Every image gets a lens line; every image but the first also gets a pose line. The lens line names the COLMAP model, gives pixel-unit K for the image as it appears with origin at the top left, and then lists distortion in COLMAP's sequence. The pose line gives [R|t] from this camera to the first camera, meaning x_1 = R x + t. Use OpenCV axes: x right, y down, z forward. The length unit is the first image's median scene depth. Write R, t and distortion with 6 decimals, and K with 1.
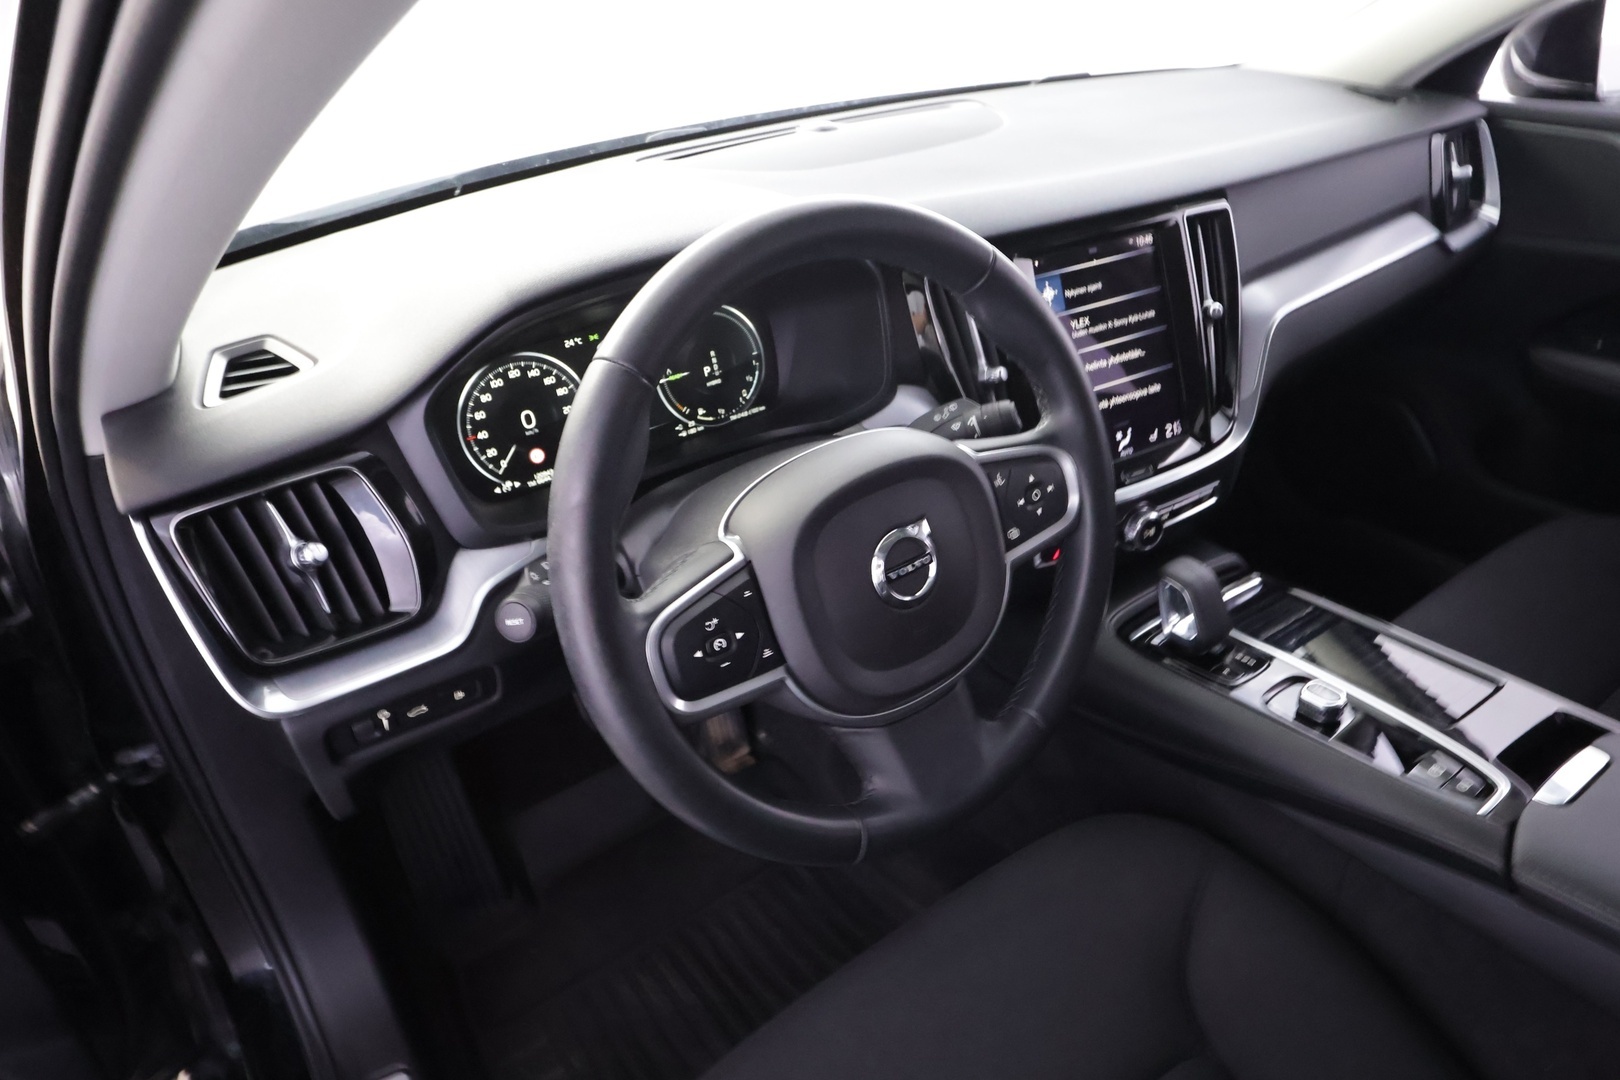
lens RADIAL K [[1034.4, 0, 812.5], [0, 1034.4, 544.4], [0, 0, 1]] dist [-0.001314, -0.000289]
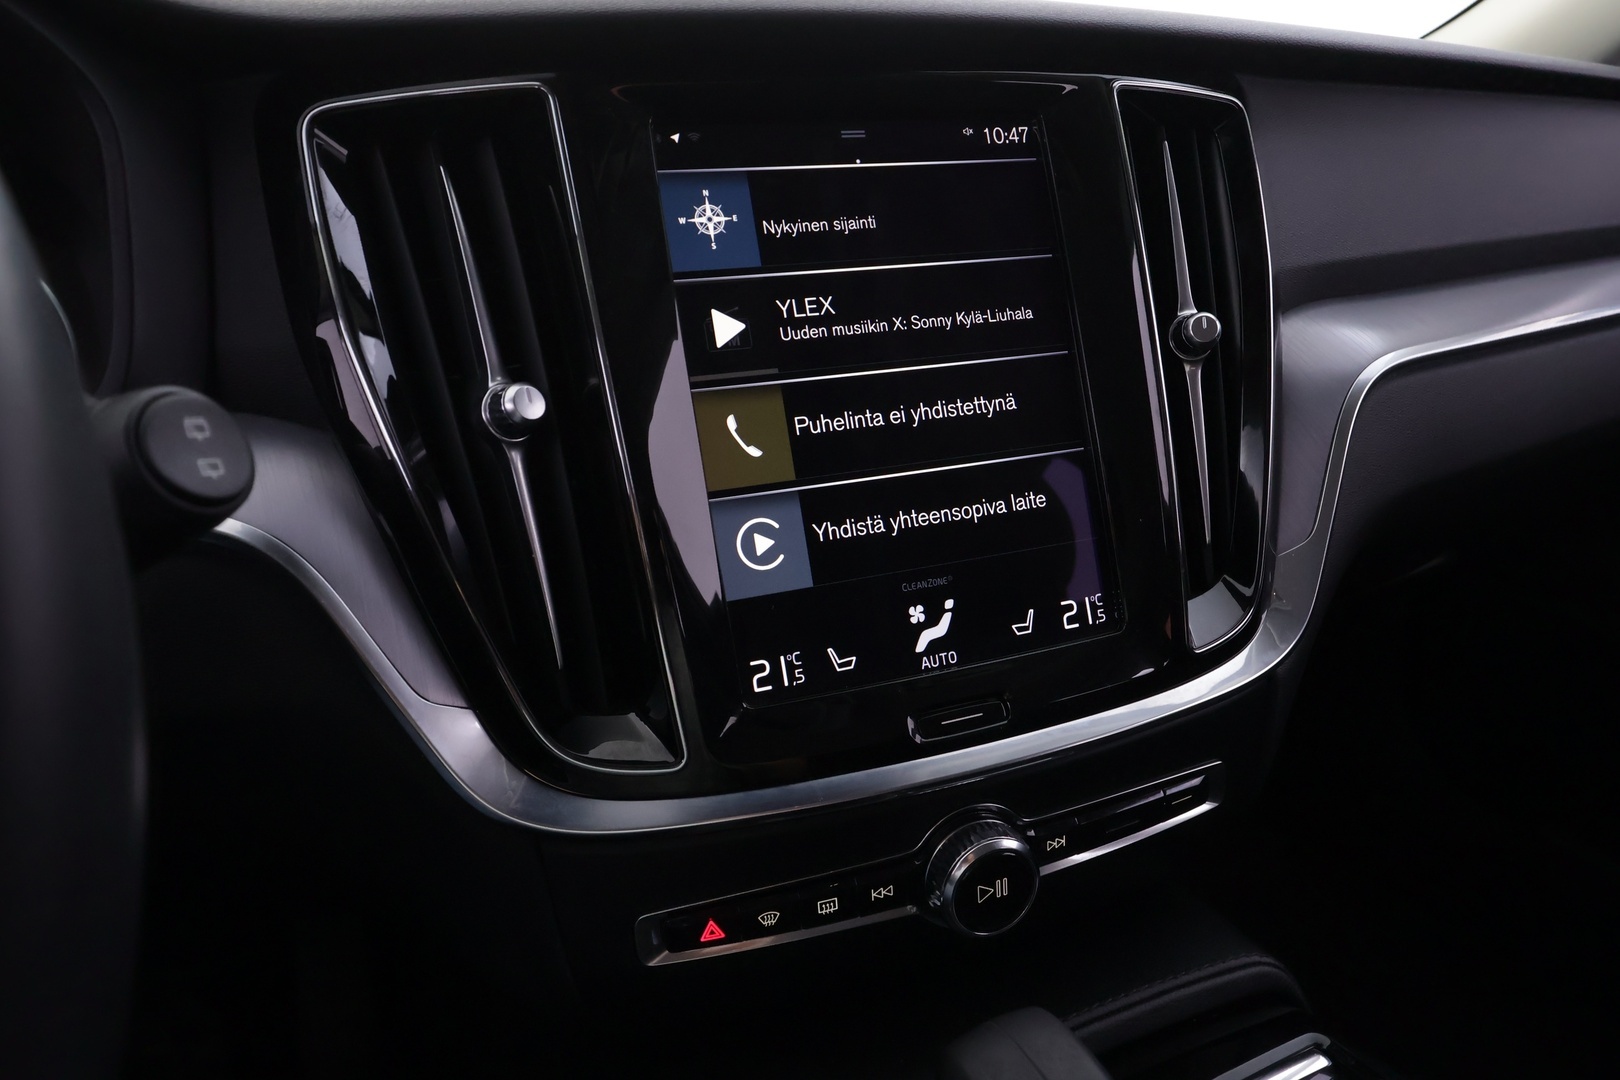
lens RADIAL K [[1034.4, 0, 804.5], [0, 1034.4, 537.2], [0, 0, 1]] dist [-0.001314, -0.000289]
pose [[0.989131, 0.070171, -0.129209, 0.300690], [-0.095701, 0.974400, -0.203437, -0.051669], [0.111626, 0.213592, 0.970525, 0.622073]]
